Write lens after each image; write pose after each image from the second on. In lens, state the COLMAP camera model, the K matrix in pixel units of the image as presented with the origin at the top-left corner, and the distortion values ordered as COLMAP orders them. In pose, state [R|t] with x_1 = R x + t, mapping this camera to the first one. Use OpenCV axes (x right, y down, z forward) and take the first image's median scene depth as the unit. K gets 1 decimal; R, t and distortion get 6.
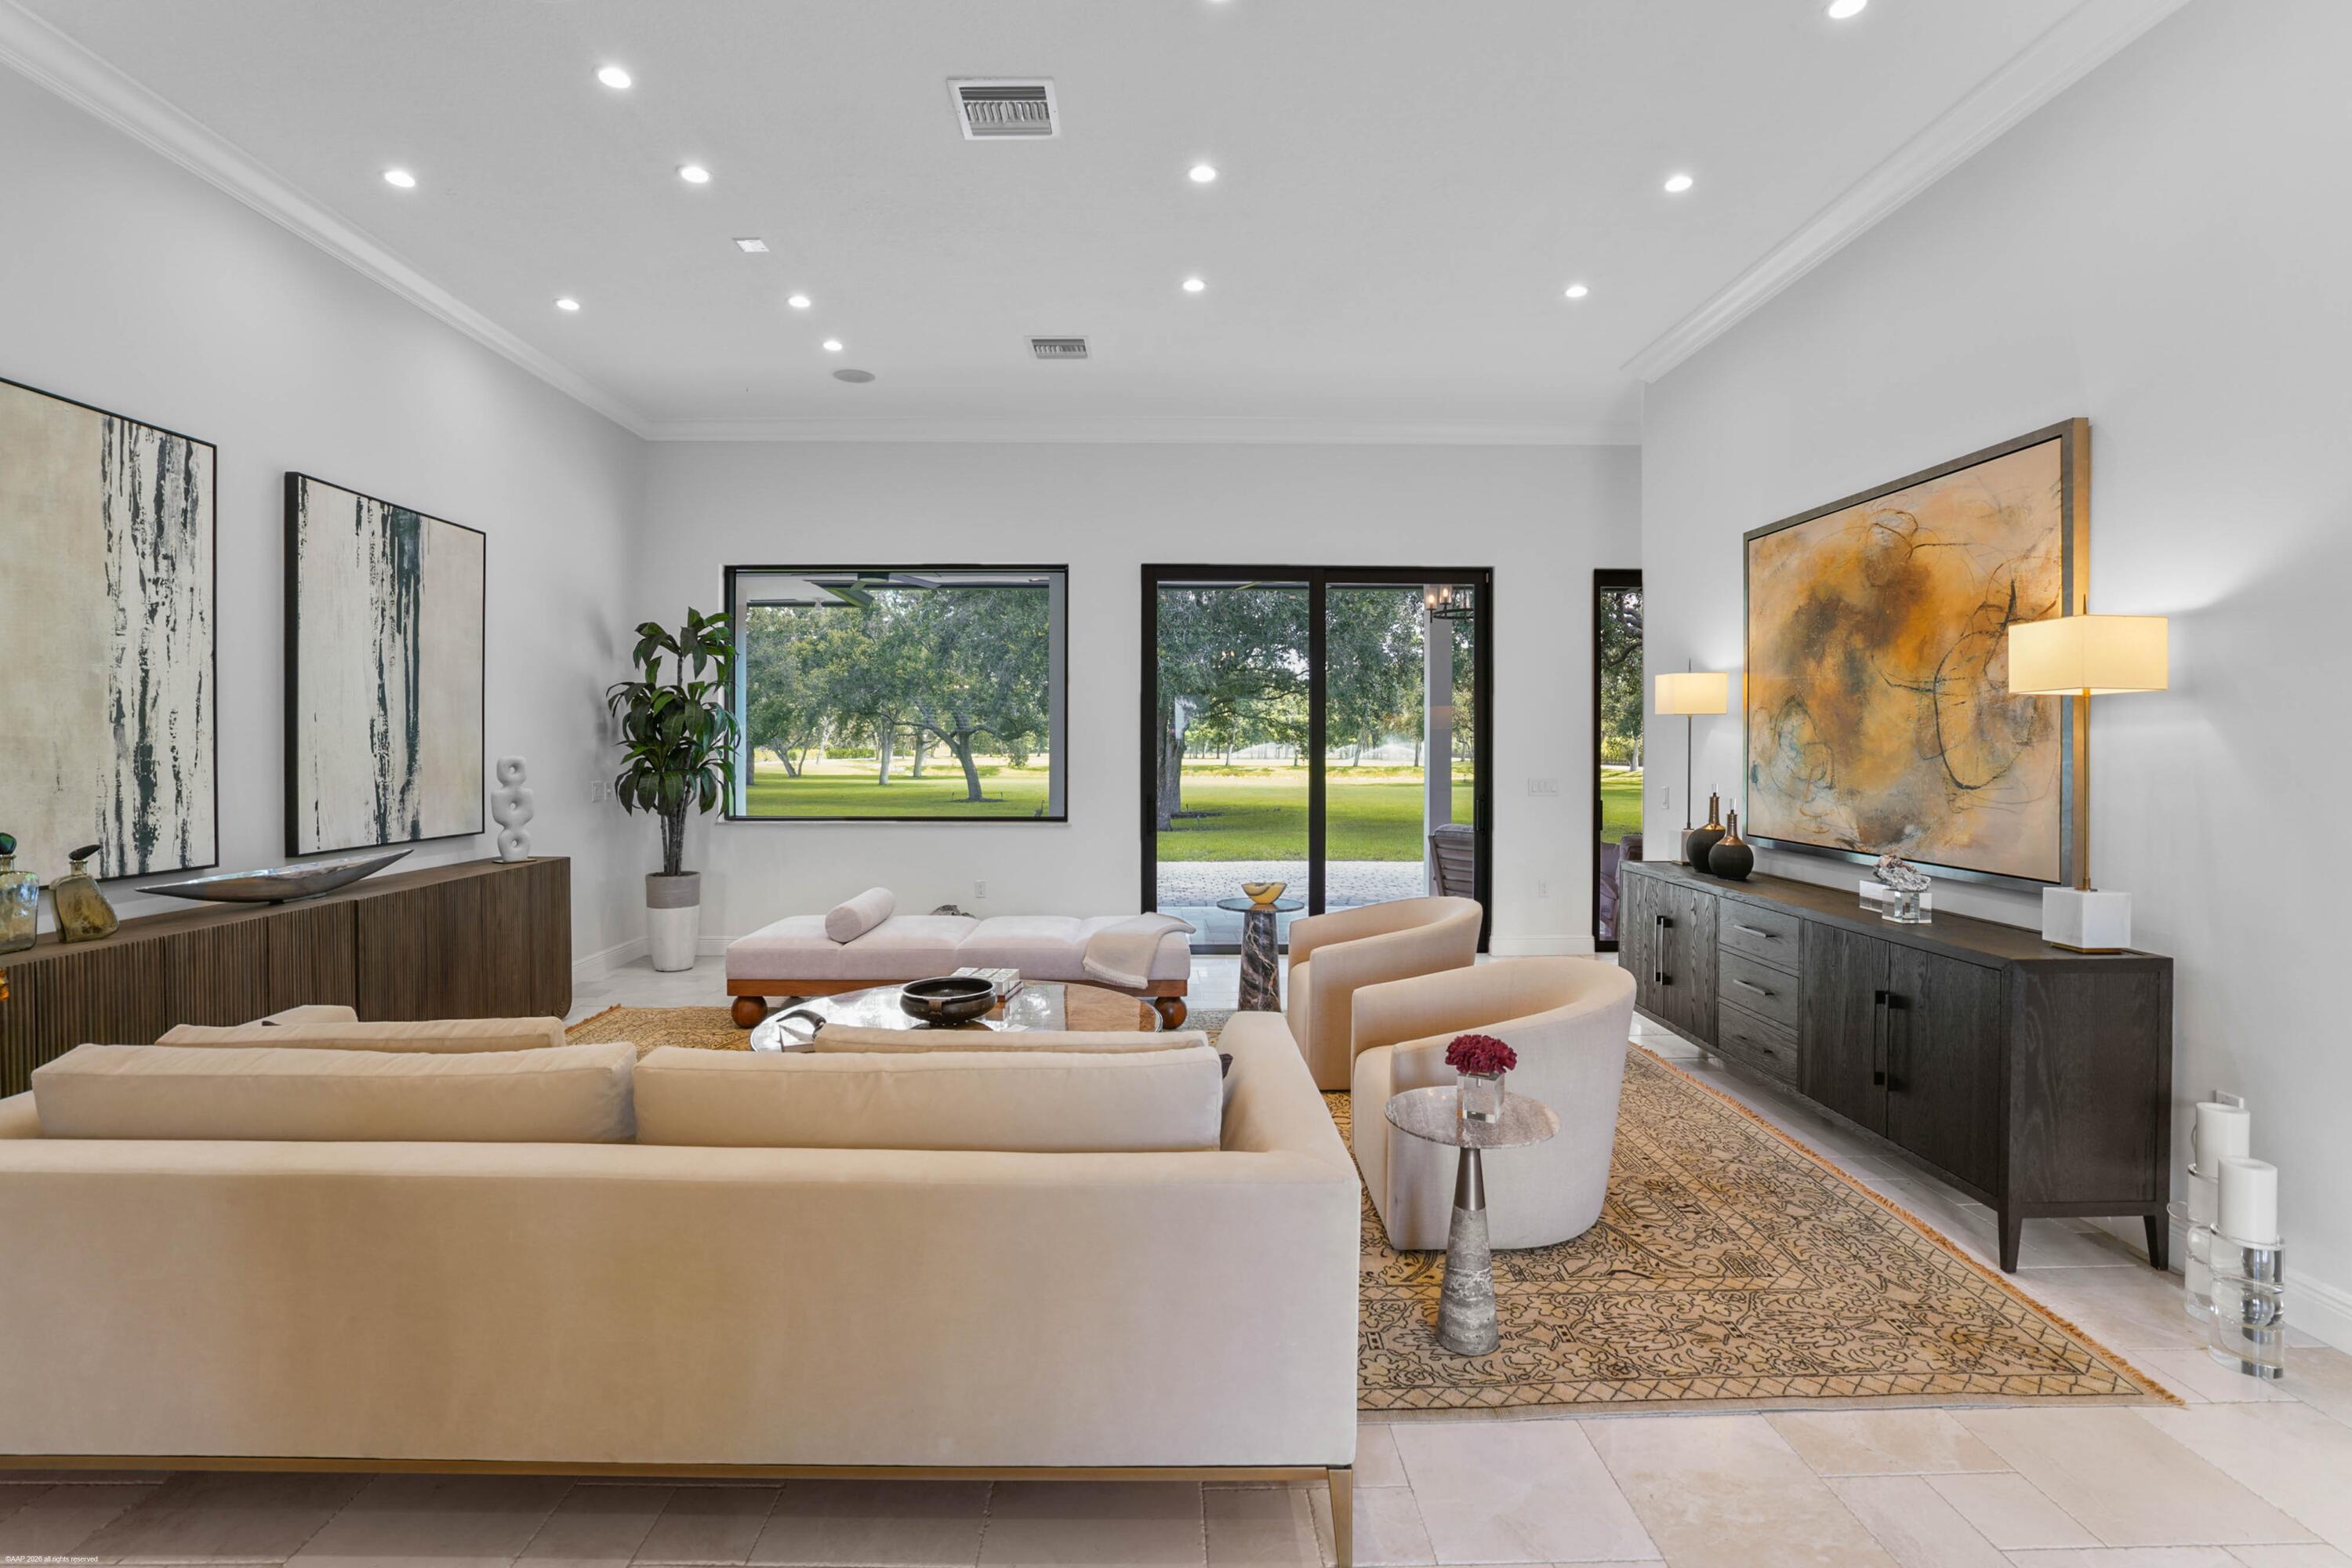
lens RADIAL K [[1092.2, 0, 1166.1], [0, 1092.2, 759.2], [0, 0, 1]] dist [-0.063012, 0.024577]
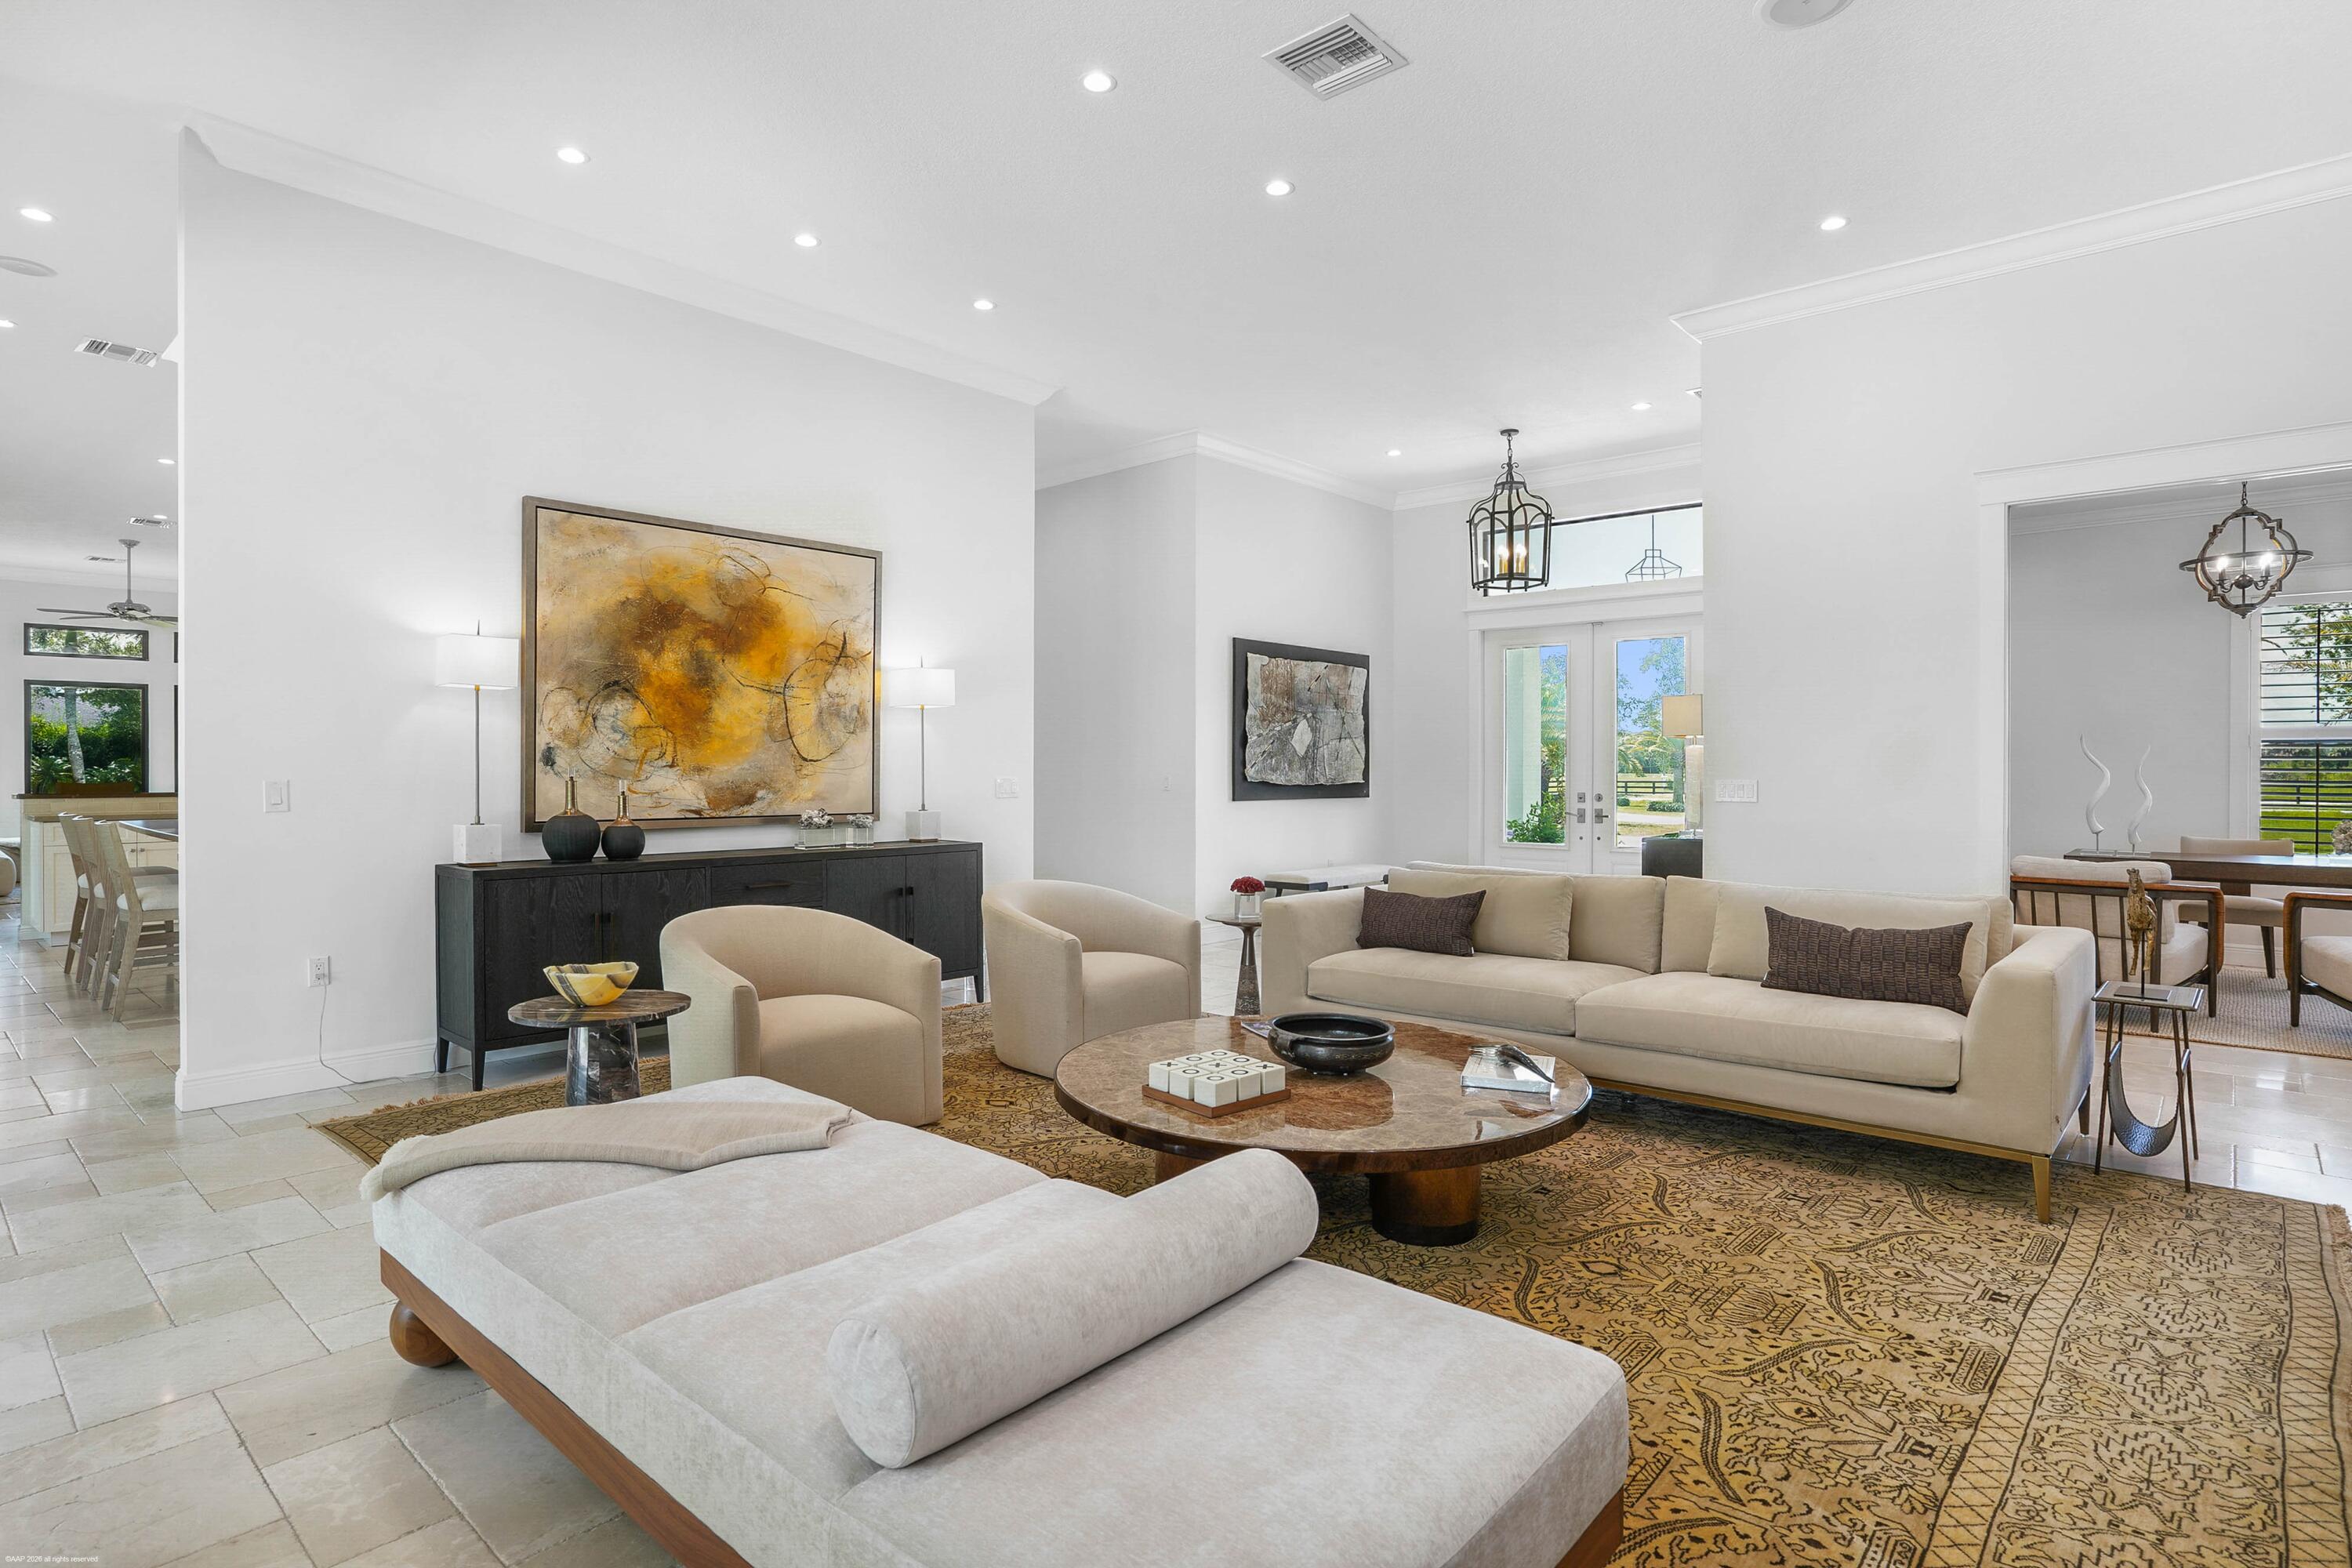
lens RADIAL K [[1199.9, 0, 1152.1], [0, 1199.9, 771.9], [0, 0, 1]] dist [-0.063261, 0.039385]
pose [[-0.730821, -0.005068, 0.682550, -0.684825], [0.006229, 0.999881, 0.014094, 0.019644], [-0.682541, 0.014552, -0.730703, 1.725354]]
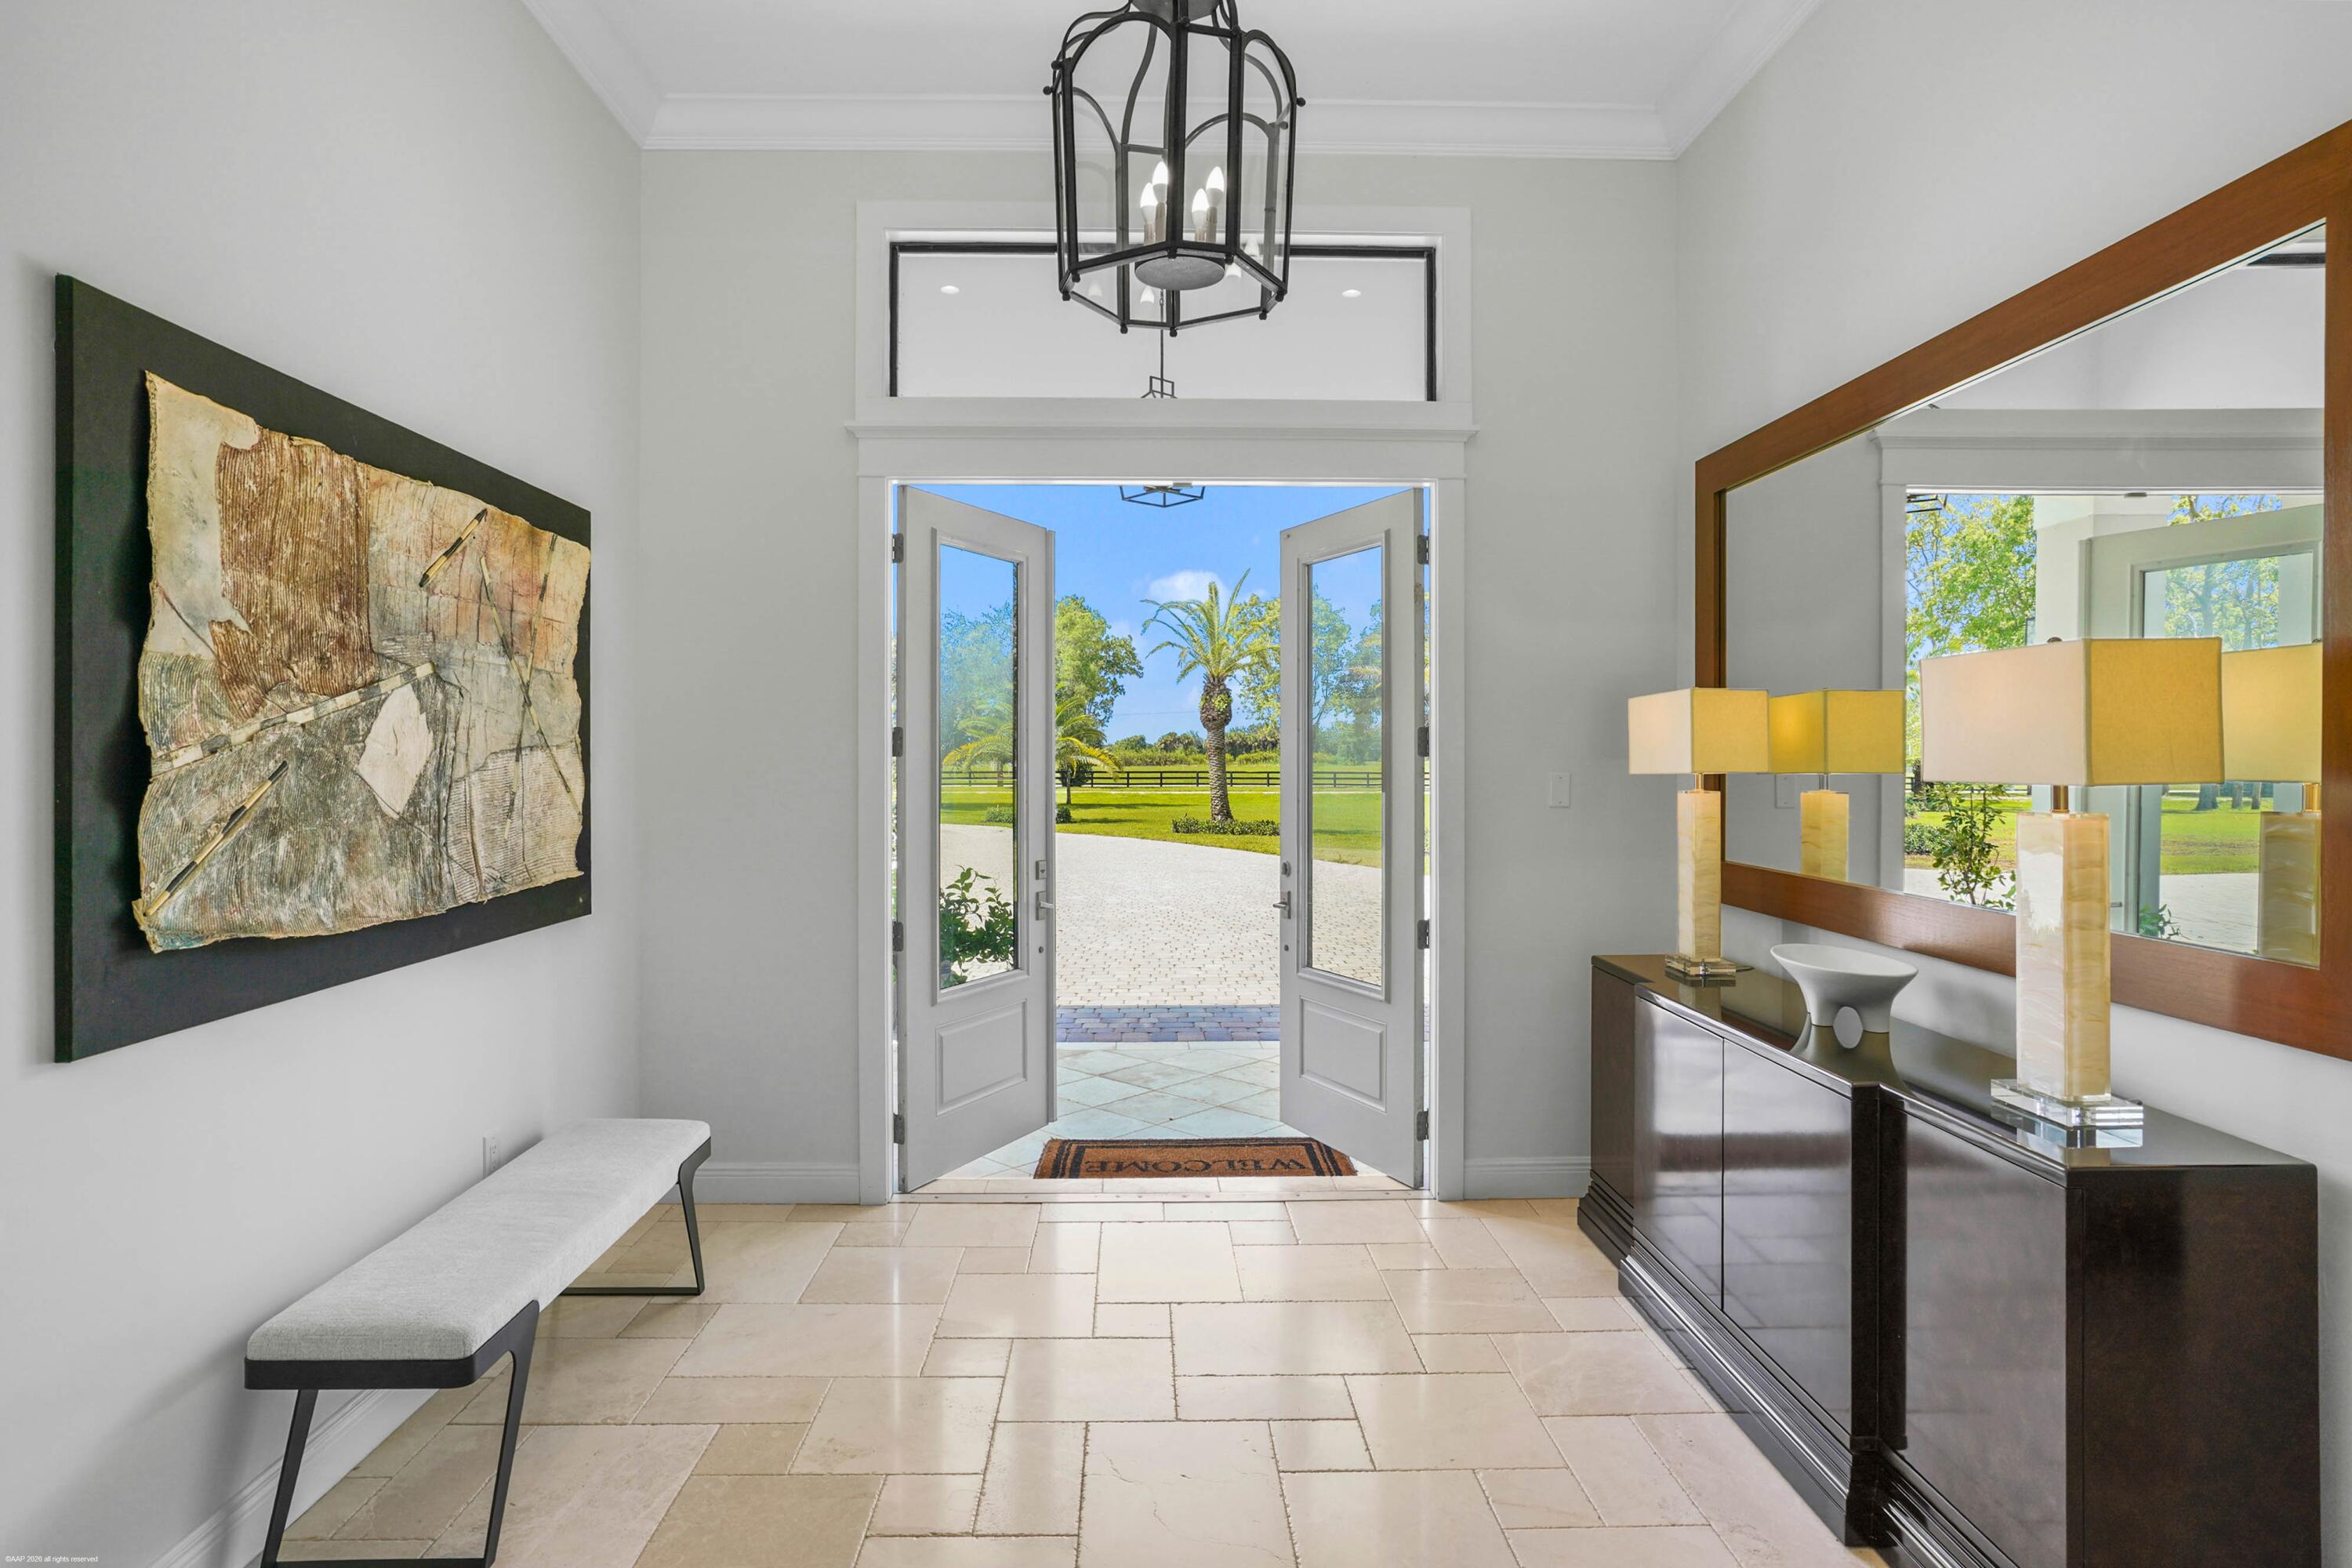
lens RADIAL K [[1263.7, 0, 1182.1], [0, 1263.7, 756.8], [0, 0, 1]] dist [0.002190, 0.001008]
pose [[-0.999771, 0.000167, -0.021380, 0.297204], [-0.000099, 0.999923, 0.012438, -0.017795], [0.021381, 0.012438, -0.999694, 0.500178]]
